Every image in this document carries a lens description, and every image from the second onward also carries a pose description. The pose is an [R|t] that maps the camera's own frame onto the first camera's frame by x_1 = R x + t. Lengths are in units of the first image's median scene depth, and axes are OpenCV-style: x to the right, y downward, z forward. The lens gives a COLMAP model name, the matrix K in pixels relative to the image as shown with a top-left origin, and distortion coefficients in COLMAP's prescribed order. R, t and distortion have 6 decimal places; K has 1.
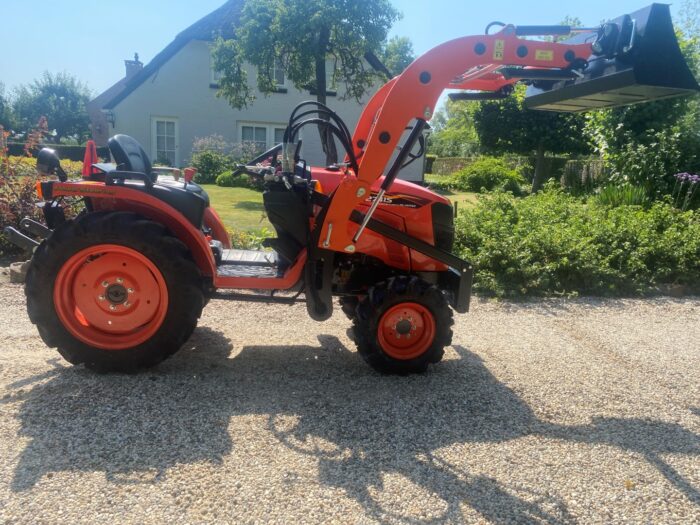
lens RADIAL K [[530.1, 0, 354.0], [0, 530.1, 265.0], [0, 0, 1]] dist [0.035483, -0.038169]
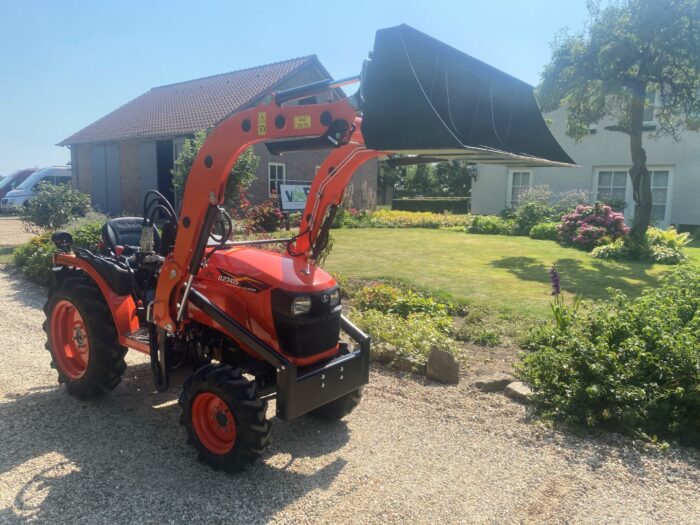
lens RADIAL K [[530.1, 0, 353.7], [0, 530.1, 266.1], [0, 0, 1]] dist [0.035483, -0.038169]
pose [[0.715697, 0.056856, -0.696093, 0.934298], [-0.111946, 0.993133, -0.033981, -0.149392], [0.689381, 0.102245, 0.717147, 0.471476]]
